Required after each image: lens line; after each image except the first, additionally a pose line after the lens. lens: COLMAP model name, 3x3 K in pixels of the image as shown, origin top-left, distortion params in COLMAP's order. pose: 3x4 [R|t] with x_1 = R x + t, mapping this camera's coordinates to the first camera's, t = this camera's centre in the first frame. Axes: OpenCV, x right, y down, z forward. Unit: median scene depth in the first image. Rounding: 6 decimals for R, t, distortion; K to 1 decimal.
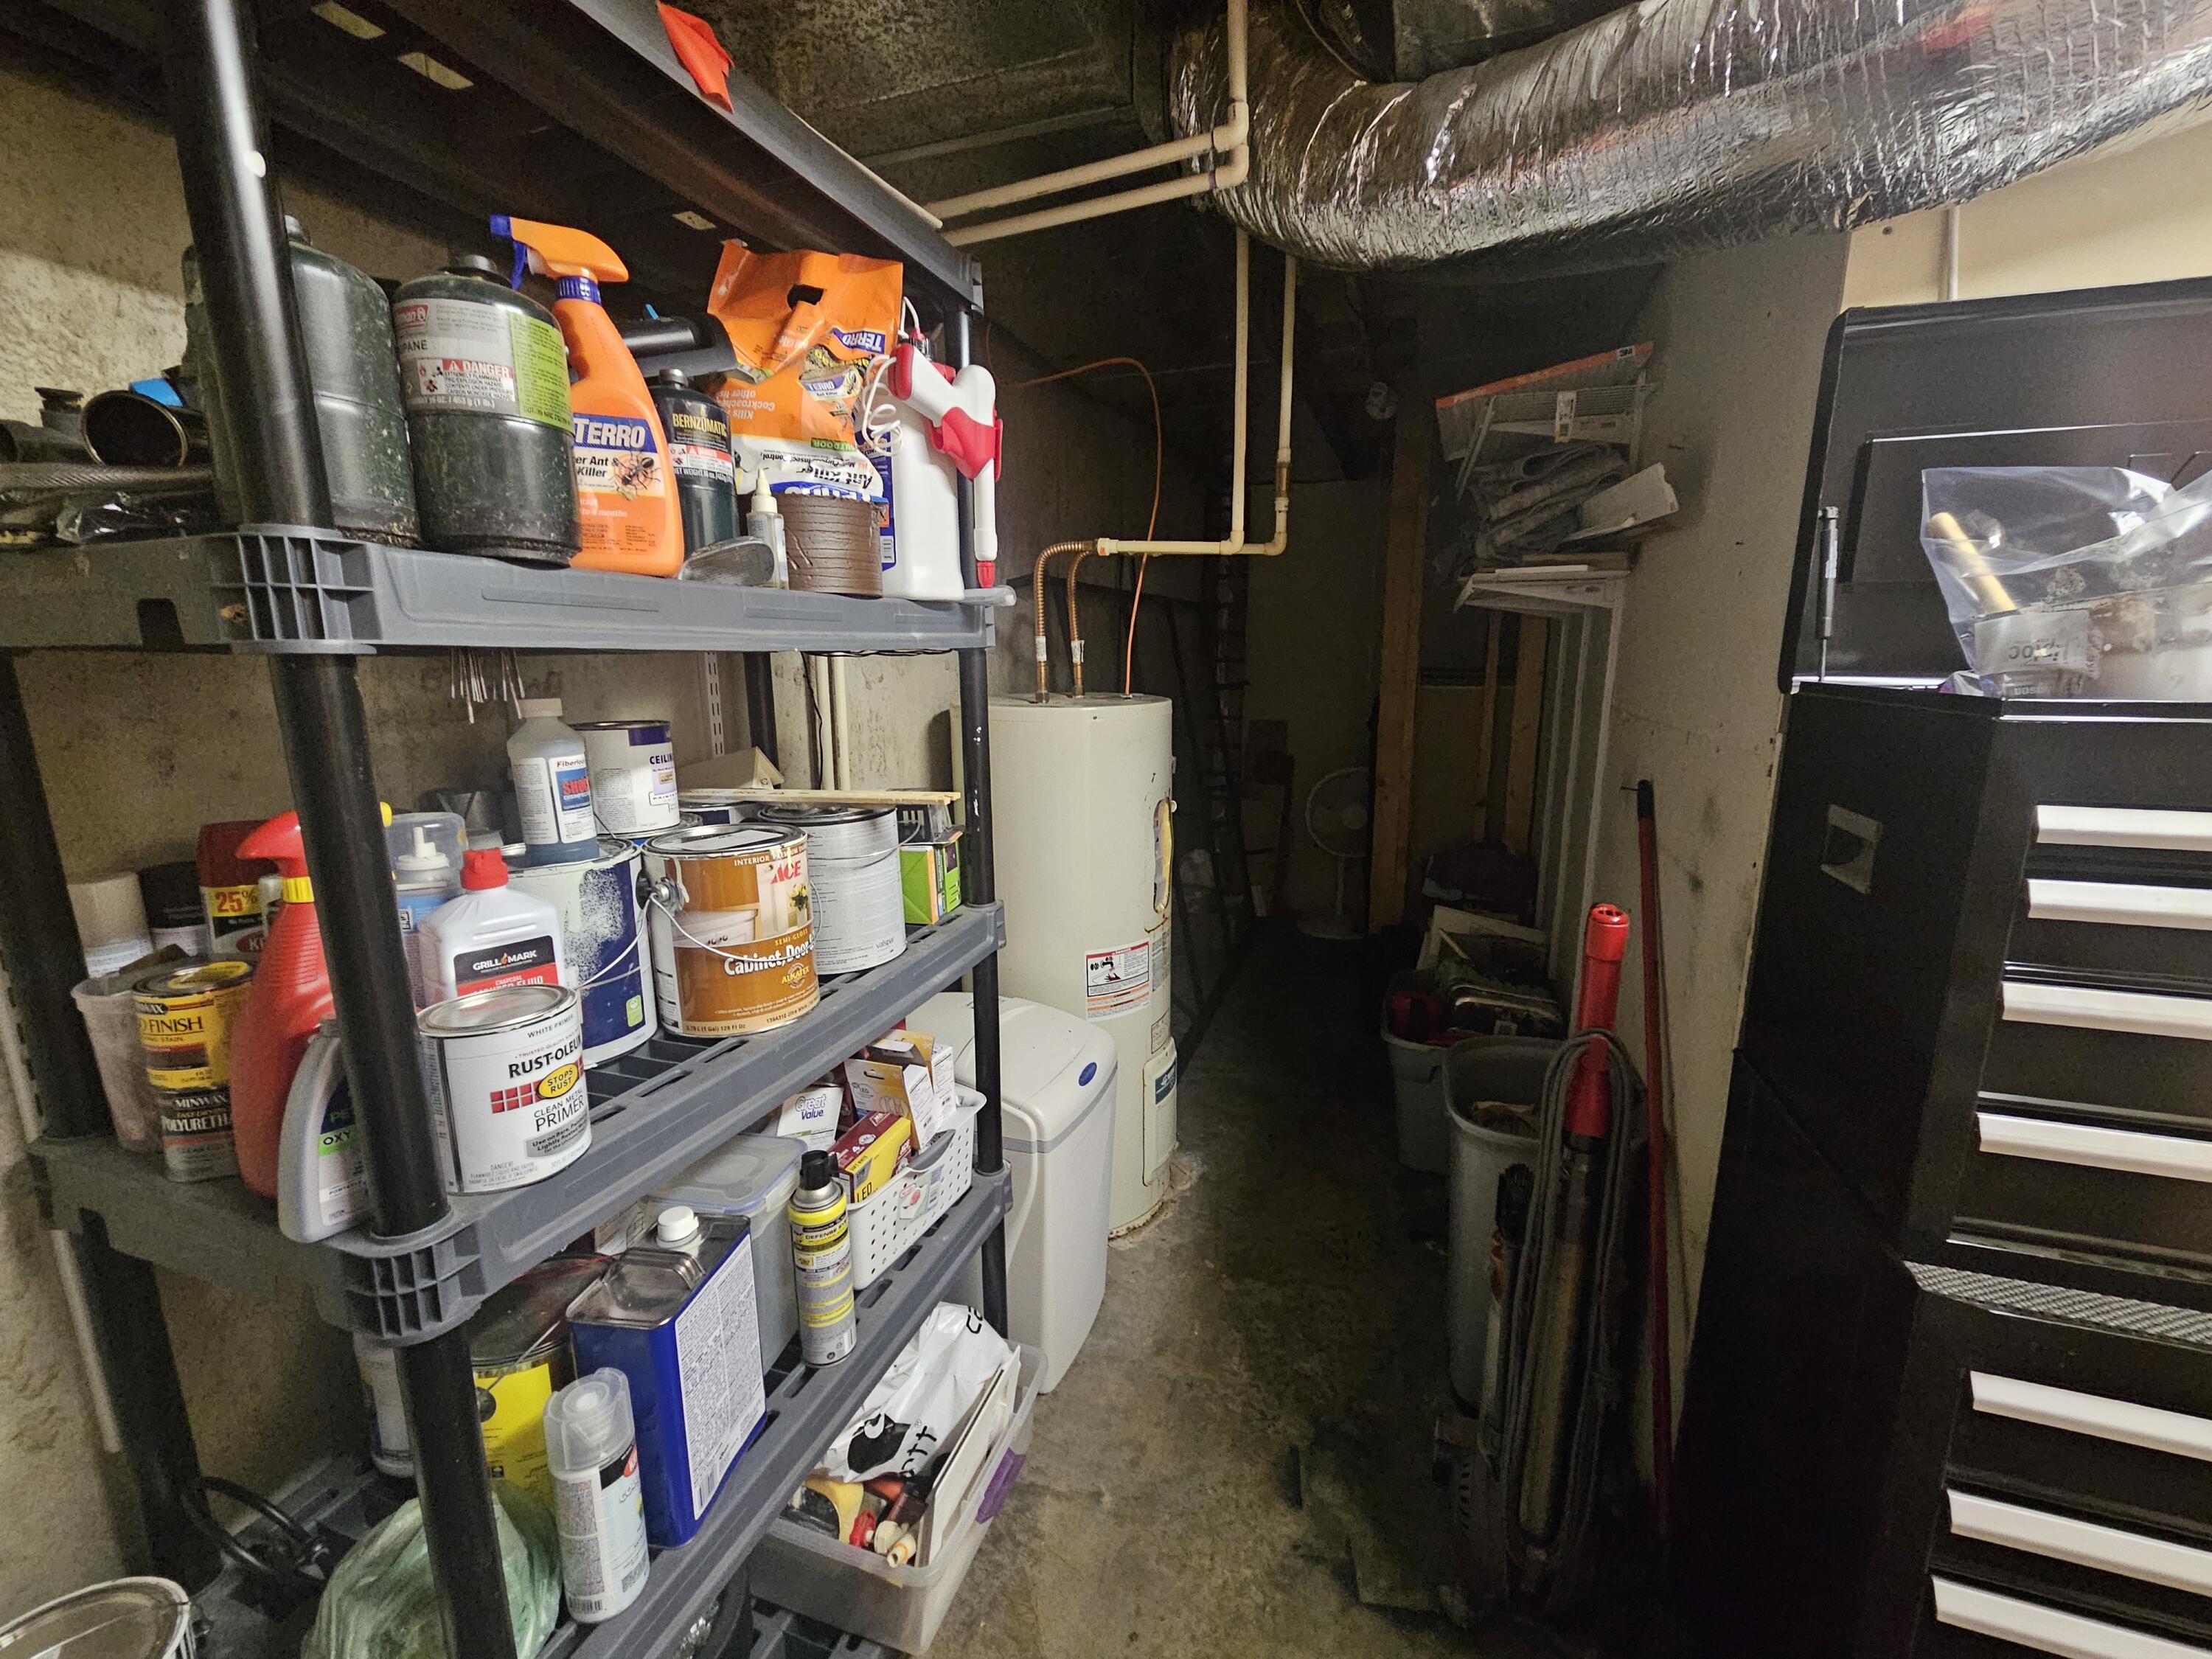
lens RADIAL K [[897.5, 0, 1099.1], [0, 897.5, 824.9], [0, 0, 1]] dist [0.000193, -0.000103]
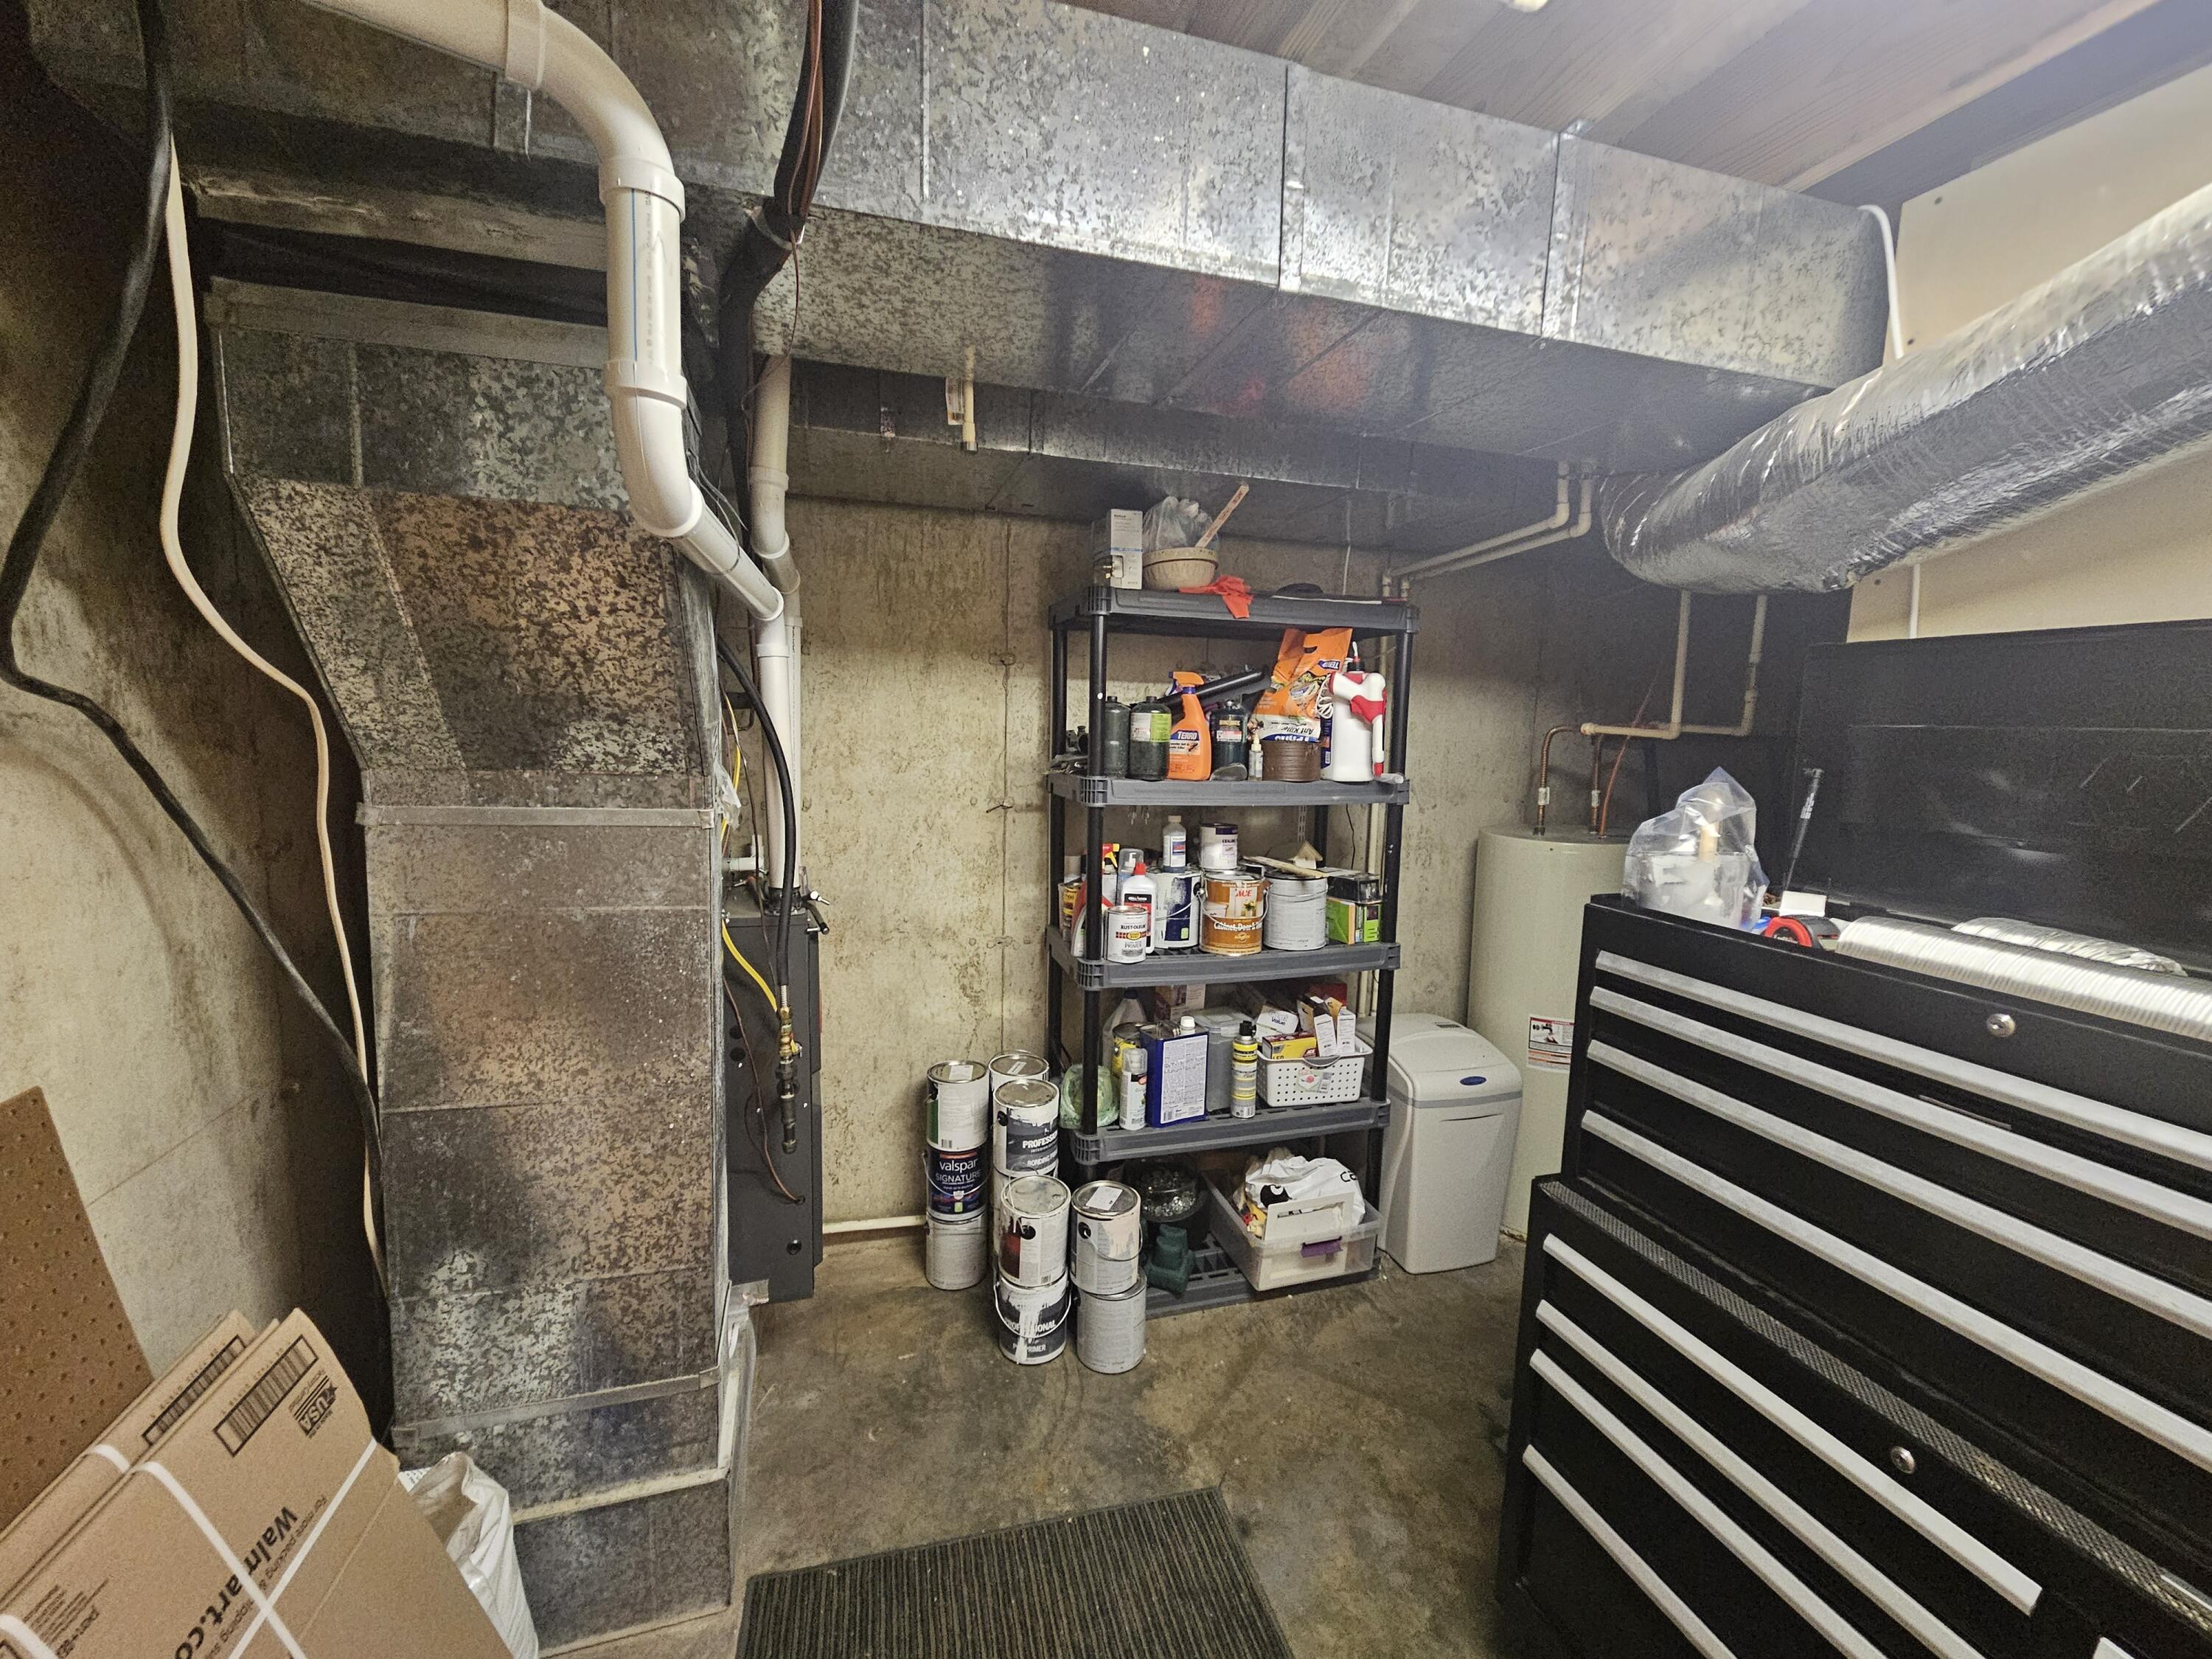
lens RADIAL K [[897.5, 0, 1111.5], [0, 897.5, 828.3], [0, 0, 1]] dist [0.000193, -0.000103]
pose [[0.588796, 0.112490, -0.800416, 1.314610], [-0.176451, 0.984272, 0.008529, -0.075499], [0.788786, 0.136212, 0.599385, -0.734698]]
